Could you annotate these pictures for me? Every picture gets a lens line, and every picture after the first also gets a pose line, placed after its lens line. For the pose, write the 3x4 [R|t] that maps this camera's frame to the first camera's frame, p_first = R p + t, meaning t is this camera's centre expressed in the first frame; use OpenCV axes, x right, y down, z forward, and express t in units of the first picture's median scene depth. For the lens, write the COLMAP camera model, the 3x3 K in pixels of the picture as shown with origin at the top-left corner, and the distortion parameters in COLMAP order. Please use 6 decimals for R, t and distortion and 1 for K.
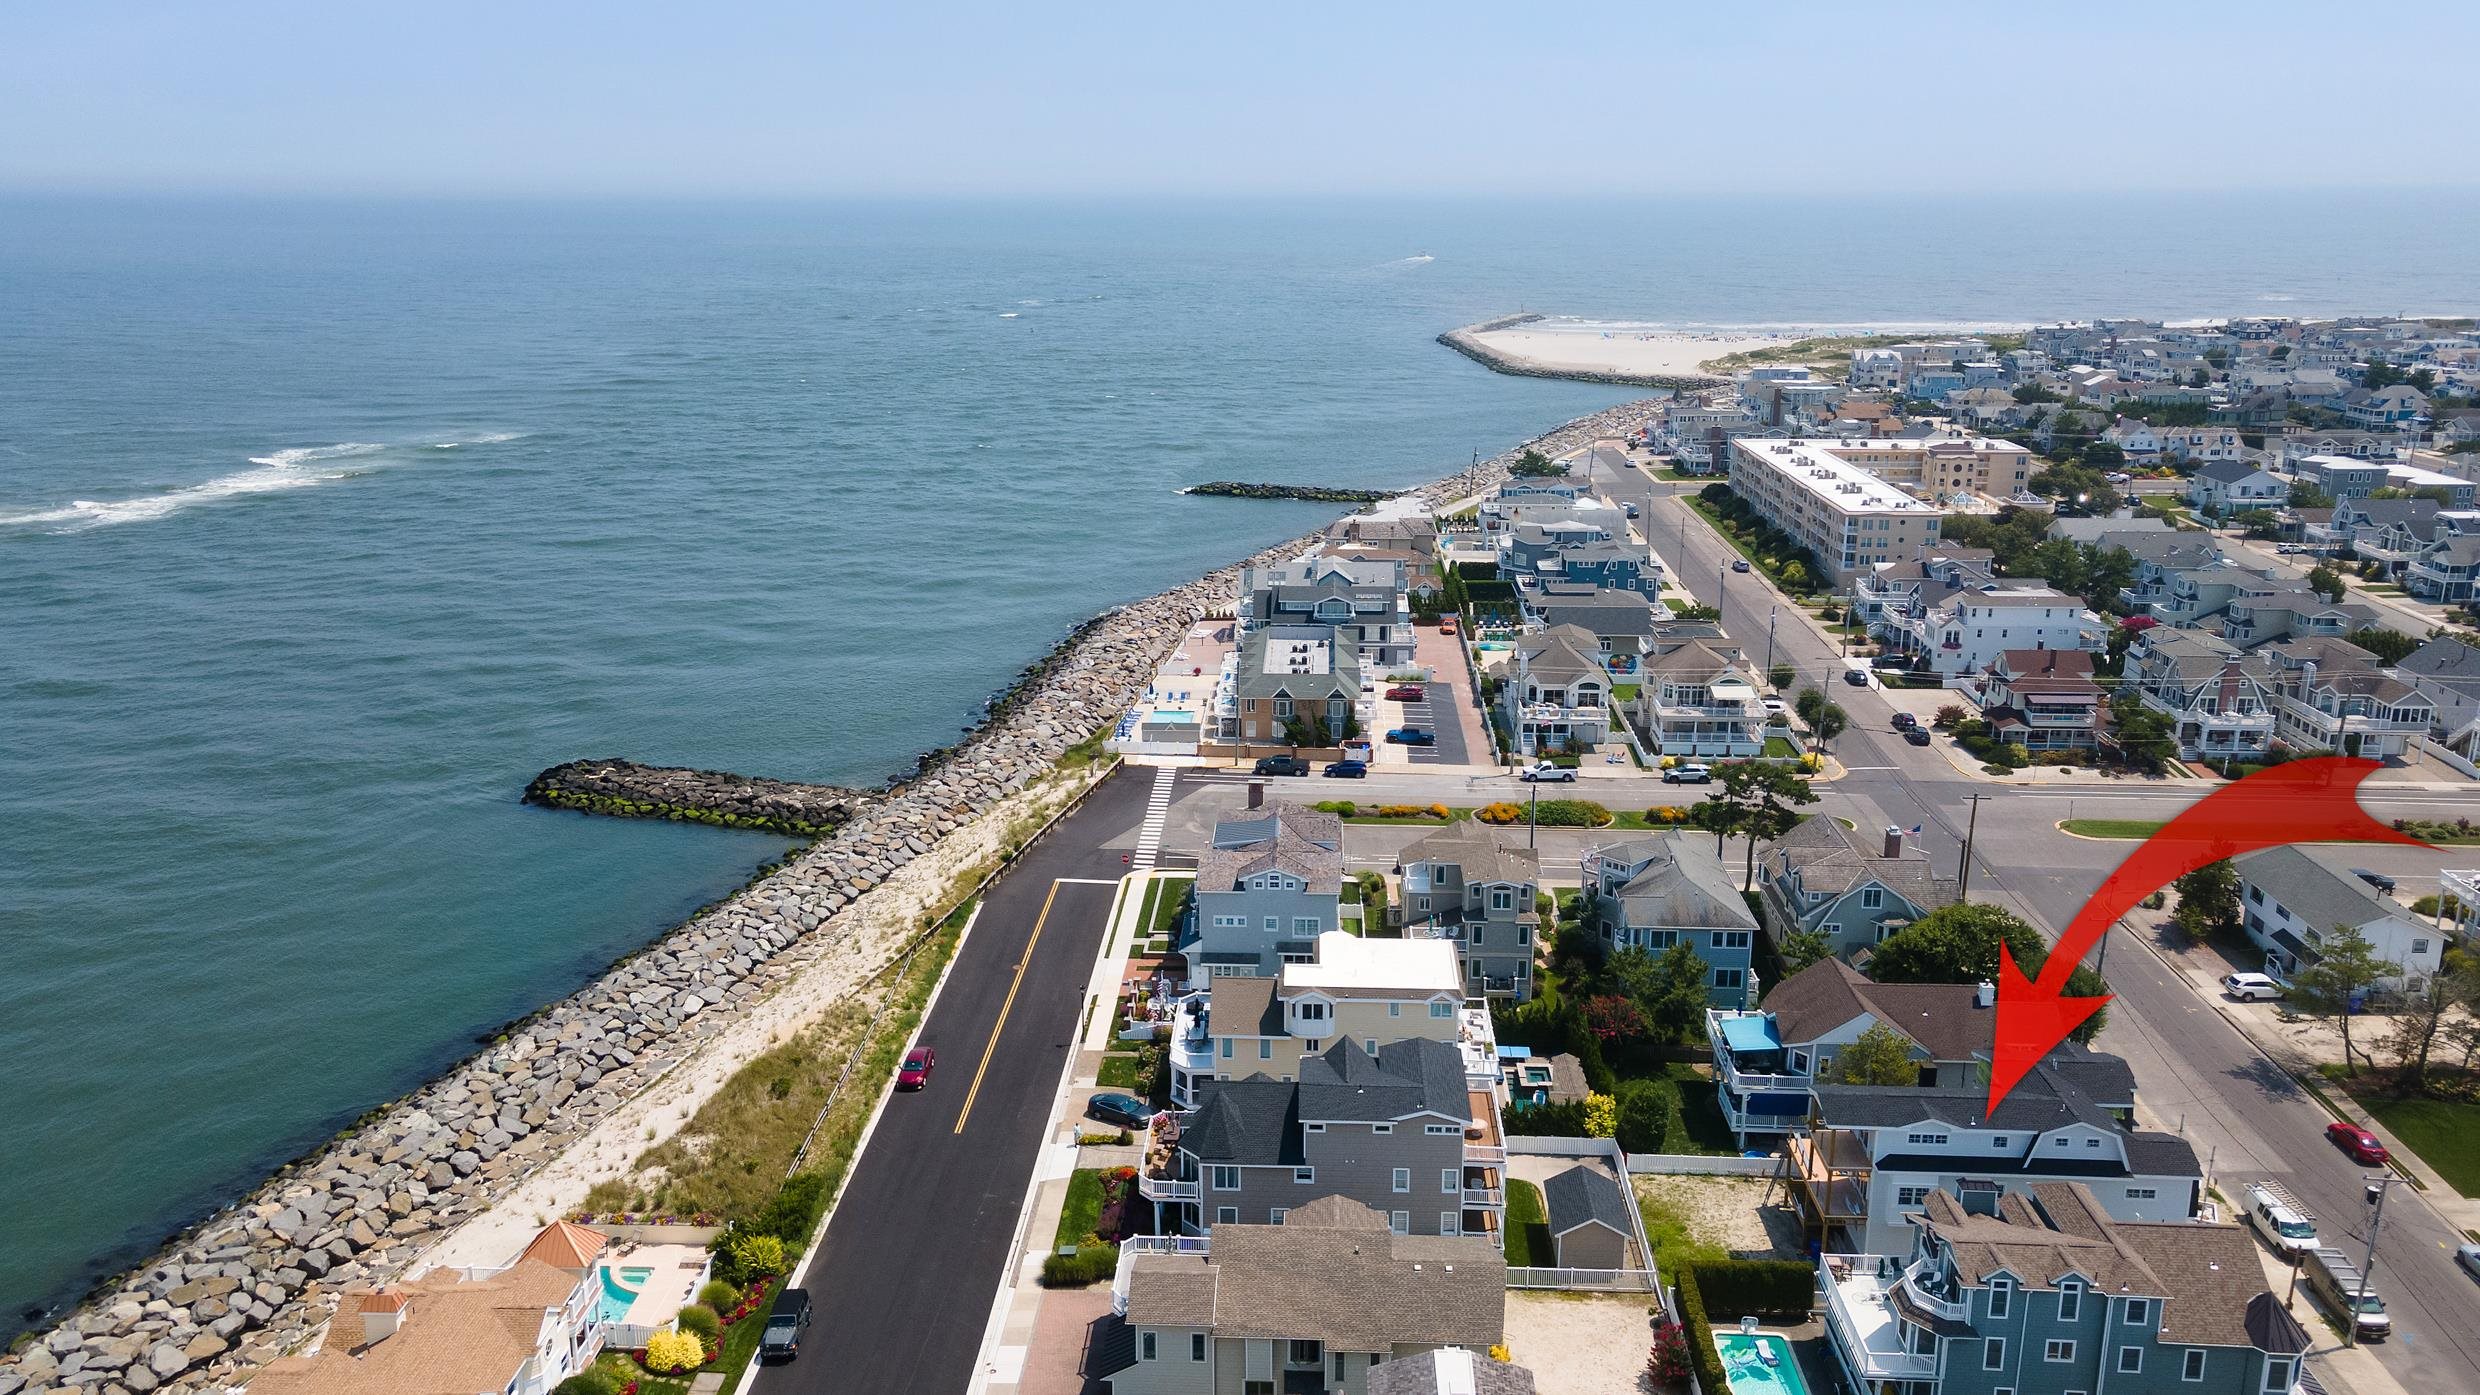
lens RADIAL K [[1844.2, 0, 1240.0], [0, 1844.2, 697.5], [0, 0, 1]] dist [0.047847, -0.003653]
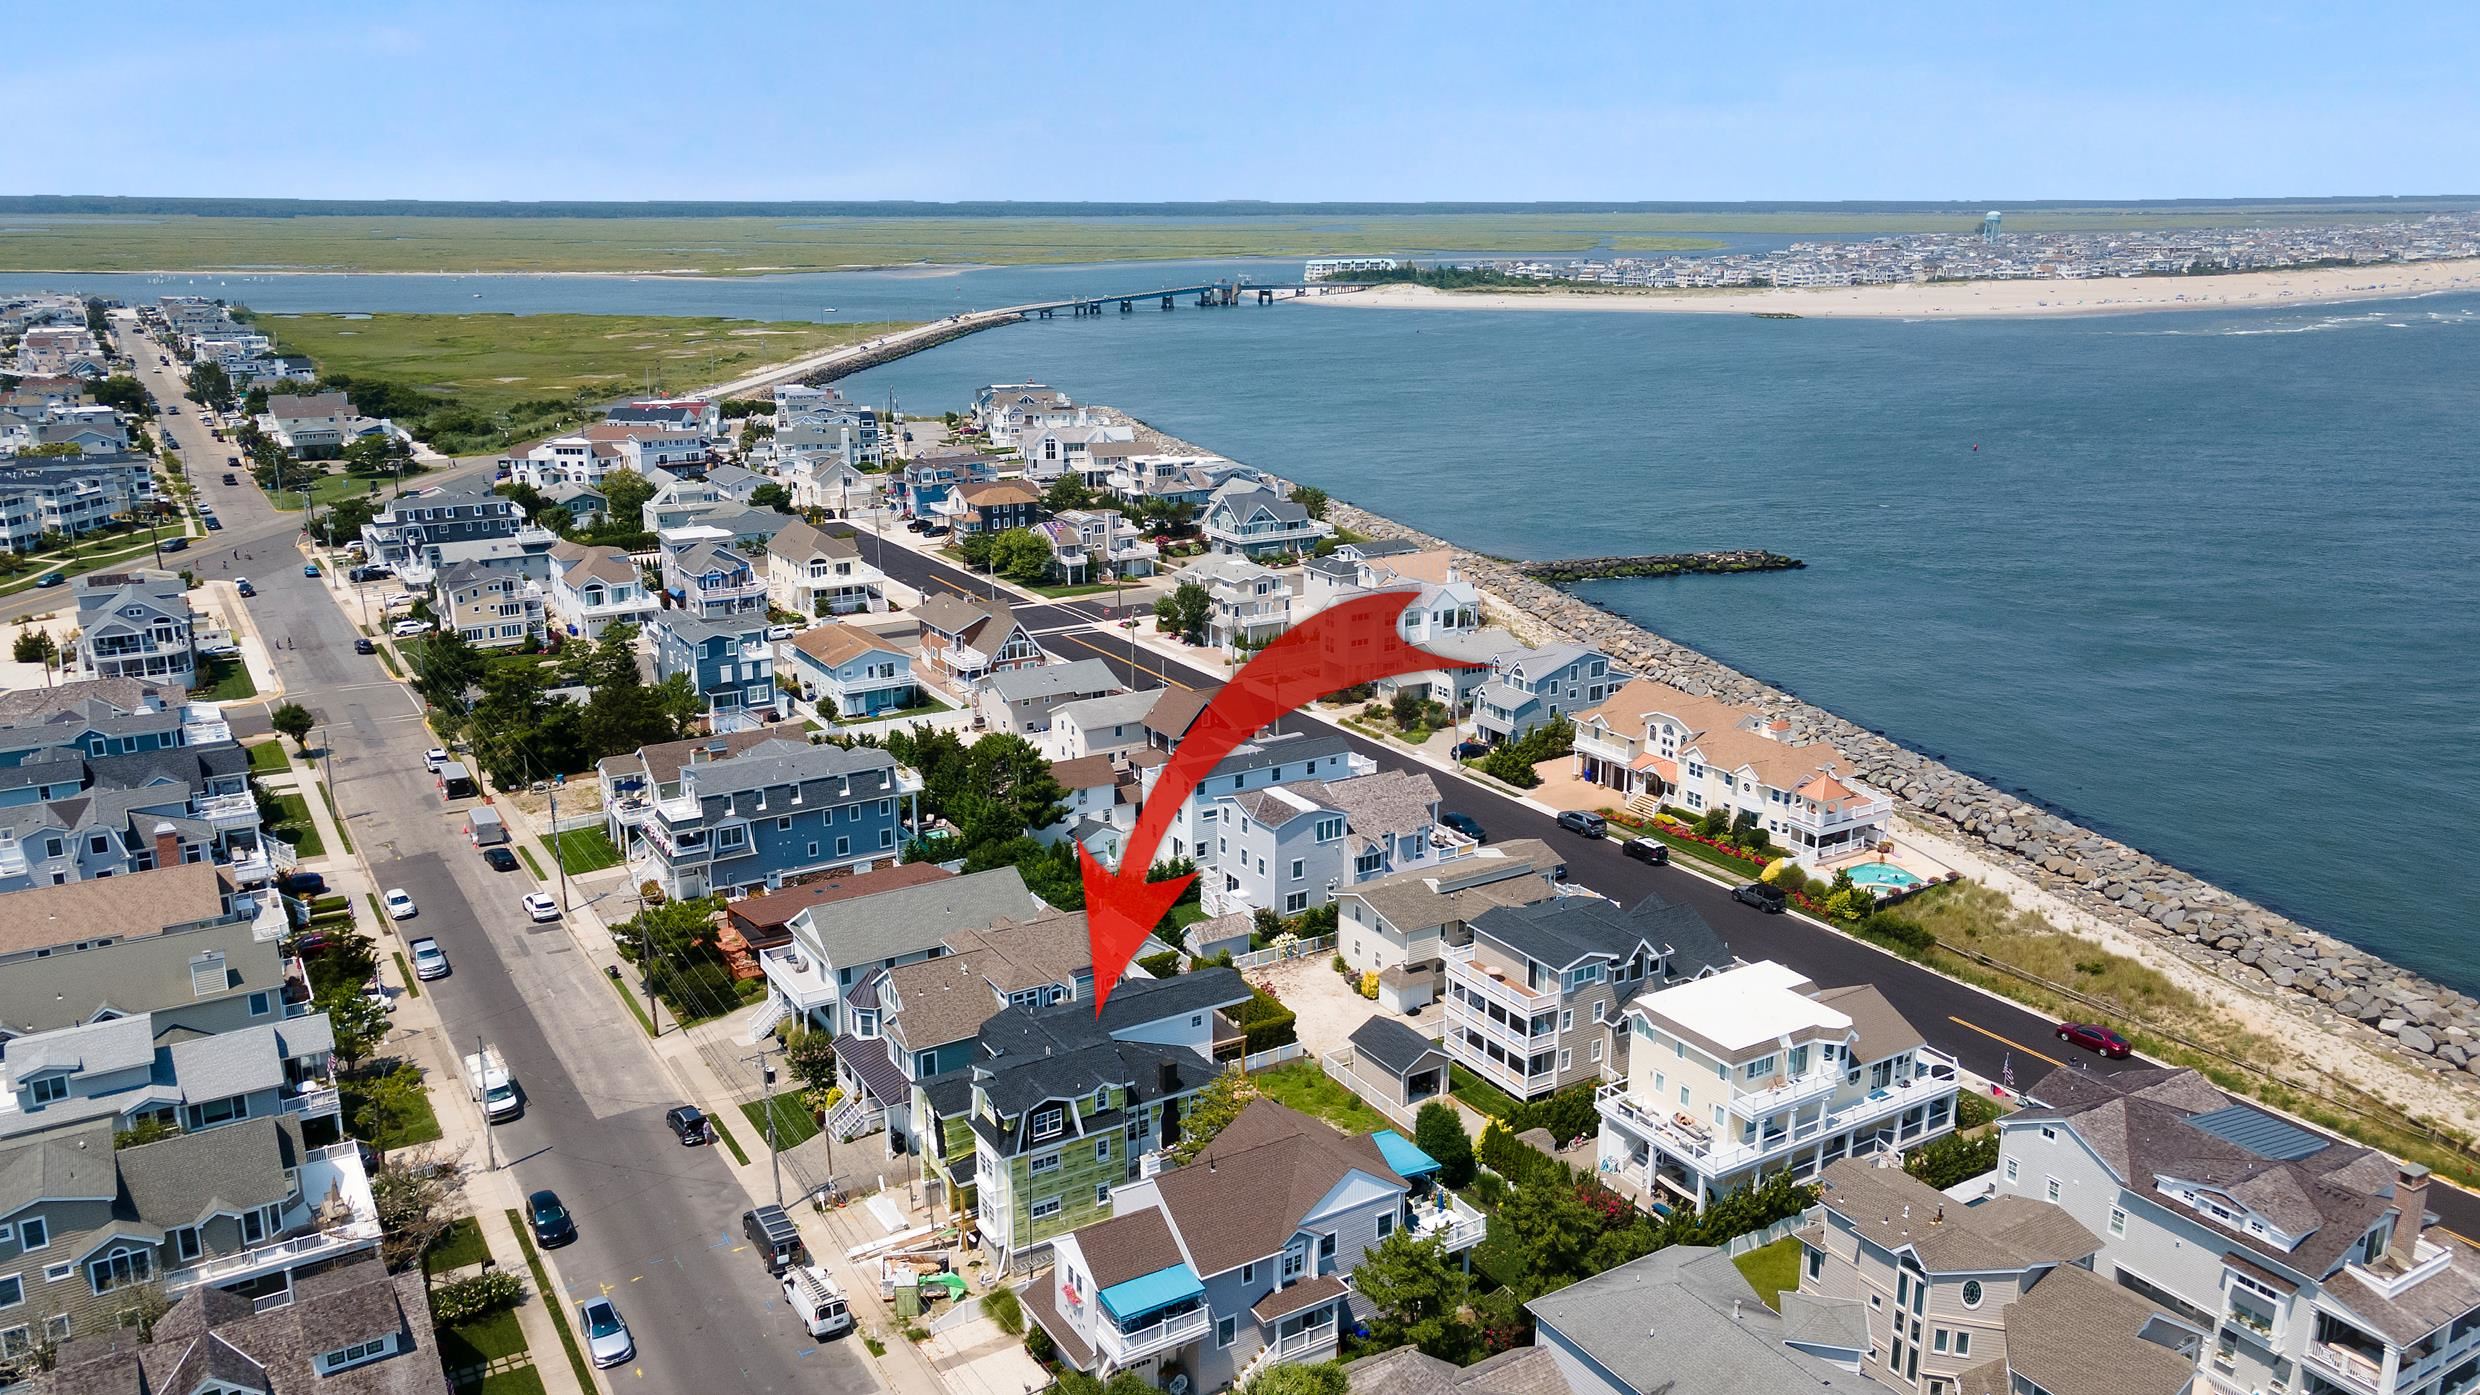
lens RADIAL K [[1844.2, 0, 1240.0], [0, 1844.2, 697.5], [0, 0, 1]] dist [0.047847, -0.003653]
pose [[-0.826136, 0.147491, -0.543825, 0.463881], [-0.147282, 0.875059, 0.461064, -0.226839], [0.543881, 0.460997, -0.701195, 0.891901]]
